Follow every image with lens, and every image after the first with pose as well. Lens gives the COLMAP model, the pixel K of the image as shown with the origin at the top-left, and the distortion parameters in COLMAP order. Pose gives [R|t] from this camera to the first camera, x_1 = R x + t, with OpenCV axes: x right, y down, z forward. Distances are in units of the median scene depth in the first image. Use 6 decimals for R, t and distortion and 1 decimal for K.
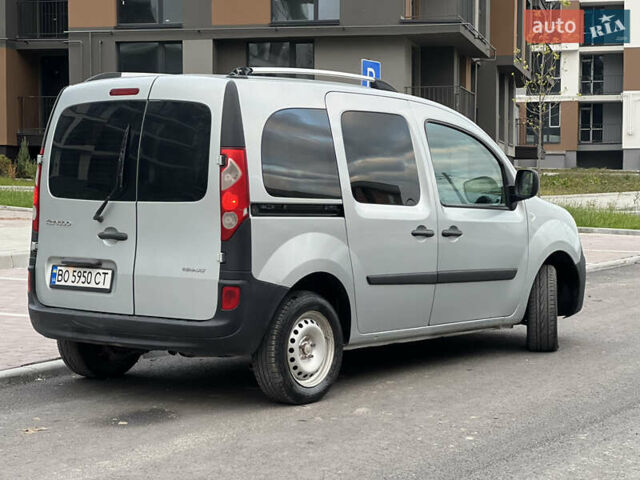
lens RADIAL K [[1447.0, 0, 320.0], [0, 1447.0, 240.0], [0, 0, 1]] dist [-0.299387, 6.750068]
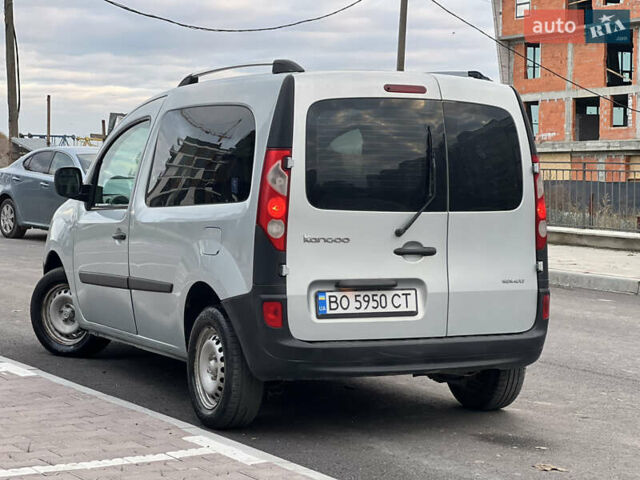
lens RADIAL K [[1447.0, 0, 320.0], [0, 1447.0, 240.0], [0, 0, 1]] dist [-0.299387, 6.750068]
pose [[0.441644, -0.042404, 0.896188, -0.954305], [0.031130, 0.999005, 0.031928, -0.039439], [-0.896650, 0.013797, 0.442524, 0.652460]]
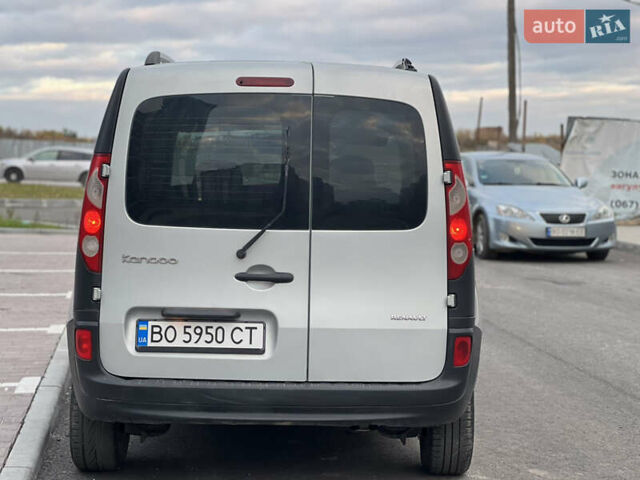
lens RADIAL K [[1447.0, 0, 320.0], [0, 1447.0, 240.0], [0, 0, 1]] dist [-0.299387, 6.750068]
pose [[0.786760, -0.024341, 0.616779, -0.569997], [0.017716, 0.999701, 0.016855, -0.033224], [-0.617005, -0.002334, 0.786956, 0.397230]]
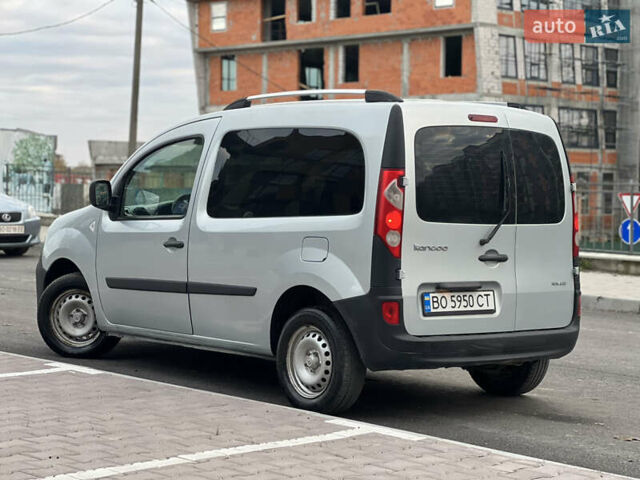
lens RADIAL K [[1447.0, 0, 320.0], [0, 1447.0, 240.0], [0, 0, 1]] dist [-0.299387, 6.750068]
pose [[0.221600, -0.036157, 0.974467, -1.165470], [0.021520, 0.999250, 0.032183, -0.051118], [-0.974900, 0.013839, 0.222212, 0.881577]]
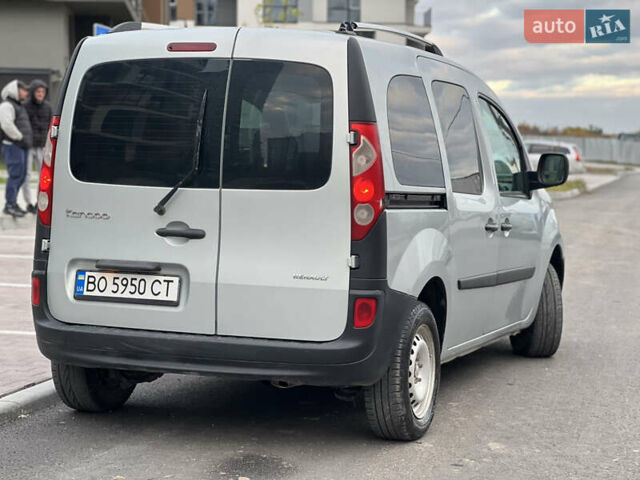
lens RADIAL K [[1447.0, 0, 320.0], [0, 1447.0, 240.0], [0, 0, 1]] dist [-0.299387, 6.750068]
pose [[0.956688, -0.002292, 0.291106, -0.294341], [-0.002404, 0.999873, 0.015774, -0.011257], [-0.291105, -0.015790, 0.956561, 0.235346]]
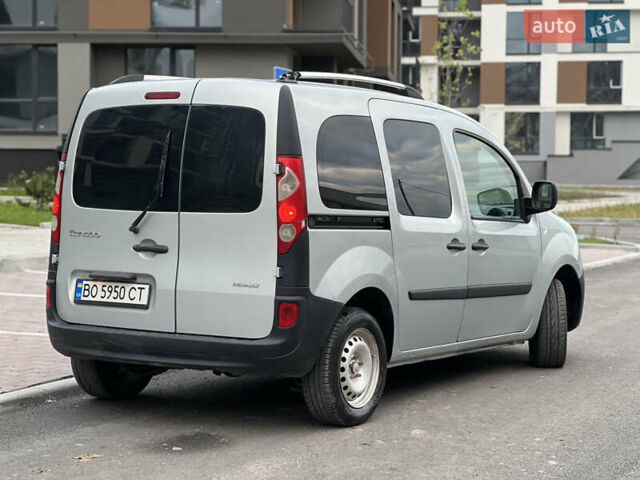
lens RADIAL K [[1447.0, 0, 320.0], [0, 1447.0, 240.0], [0, 0, 1]] dist [-0.299387, 6.750068]
pose [[0.994143, 0.004792, 0.107965, -0.133909], [-0.004134, 0.999971, -0.006318, -0.002857], [-0.107992, 0.005834, 0.994135, 0.053395]]
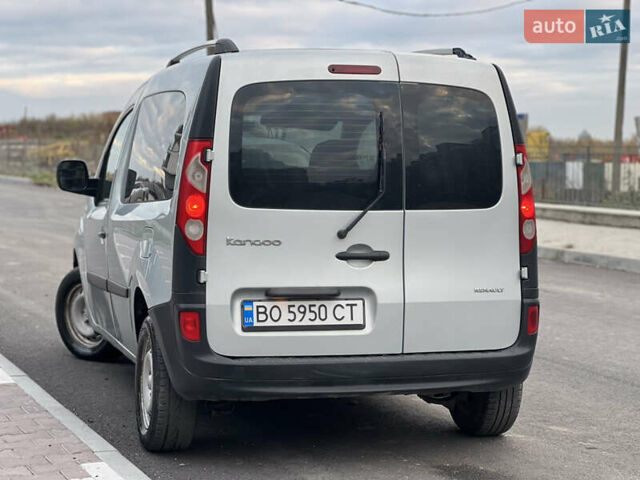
lens RADIAL K [[1447.0, 0, 320.0], [0, 1447.0, 240.0], [0, 0, 1]] dist [-0.299387, 6.750068]
pose [[0.596834, -0.047430, 0.800962, -0.769476], [0.033067, 0.998857, 0.034509, -0.038261], [-0.801683, 0.005889, 0.597720, 0.549032]]
